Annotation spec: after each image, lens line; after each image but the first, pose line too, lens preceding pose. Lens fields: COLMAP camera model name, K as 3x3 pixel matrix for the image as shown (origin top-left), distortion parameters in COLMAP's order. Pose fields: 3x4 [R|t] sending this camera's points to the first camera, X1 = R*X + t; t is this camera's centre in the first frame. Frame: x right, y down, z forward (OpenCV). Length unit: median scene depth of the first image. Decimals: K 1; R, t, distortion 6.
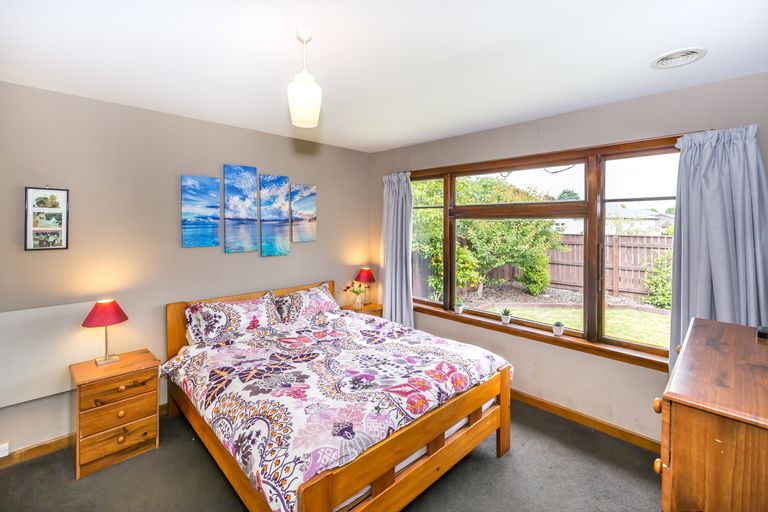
lens RADIAL K [[344.2, 0, 387.3], [0, 344.2, 224.8], [0, 0, 1]] dist [0.000382, -0.000013]
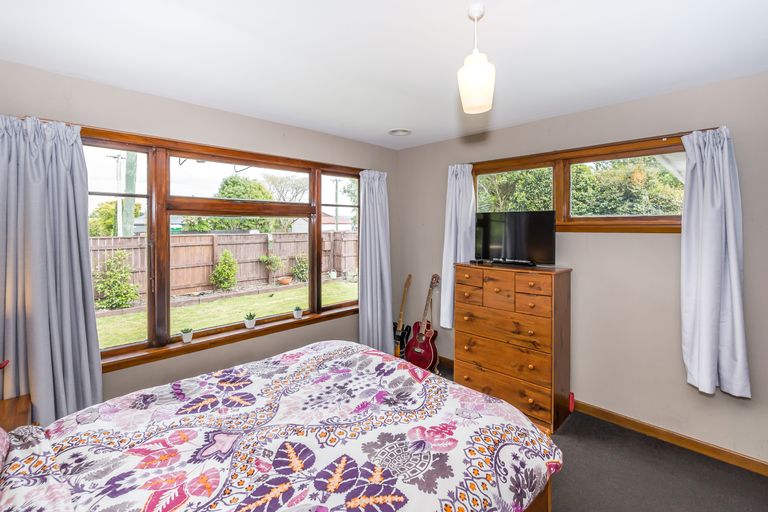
lens RADIAL K [[344.2, 0, 387.3], [0, 344.2, 224.8], [0, 0, 1]] dist [0.000382, -0.000013]
pose [[0.001854, -0.000509, 0.999998, -0.808863], [0.006349, 0.999980, 0.000497, 0.010032], [-0.999978, 0.006348, 0.001857, 0.854707]]
